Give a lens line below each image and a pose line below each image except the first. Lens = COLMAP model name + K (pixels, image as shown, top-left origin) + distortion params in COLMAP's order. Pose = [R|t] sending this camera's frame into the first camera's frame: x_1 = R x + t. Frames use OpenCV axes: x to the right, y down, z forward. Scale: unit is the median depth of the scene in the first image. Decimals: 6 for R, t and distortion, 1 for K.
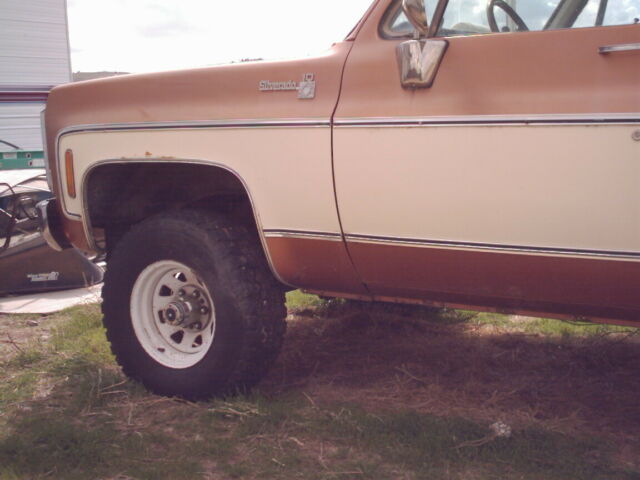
lens RADIAL K [[932.2, 0, 320.0], [0, 932.2, 240.0], [0, 0, 1]] dist [0.001578, 0.116045]
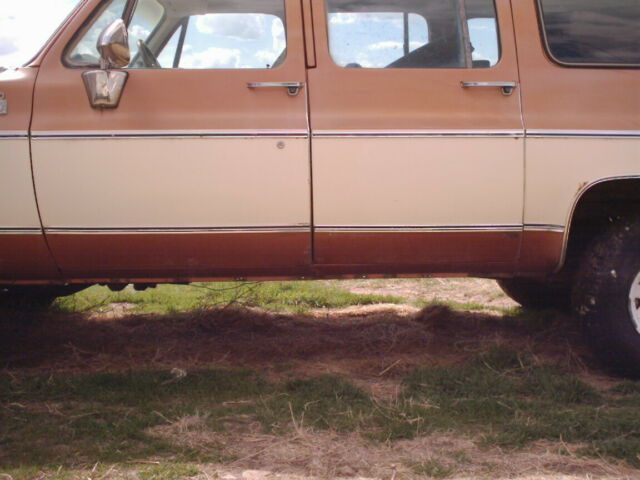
lens RADIAL K [[939.8, 0, 320.0], [0, 939.8, 240.0], [0, 0, 1]] dist [-0.057011, 0.142048]
pose [[0.818043, -0.041560, 0.573654, -0.378082], [0.065586, 0.997621, -0.021253, 0.058593], [-0.571405, 0.055010, 0.818822, -0.185157]]
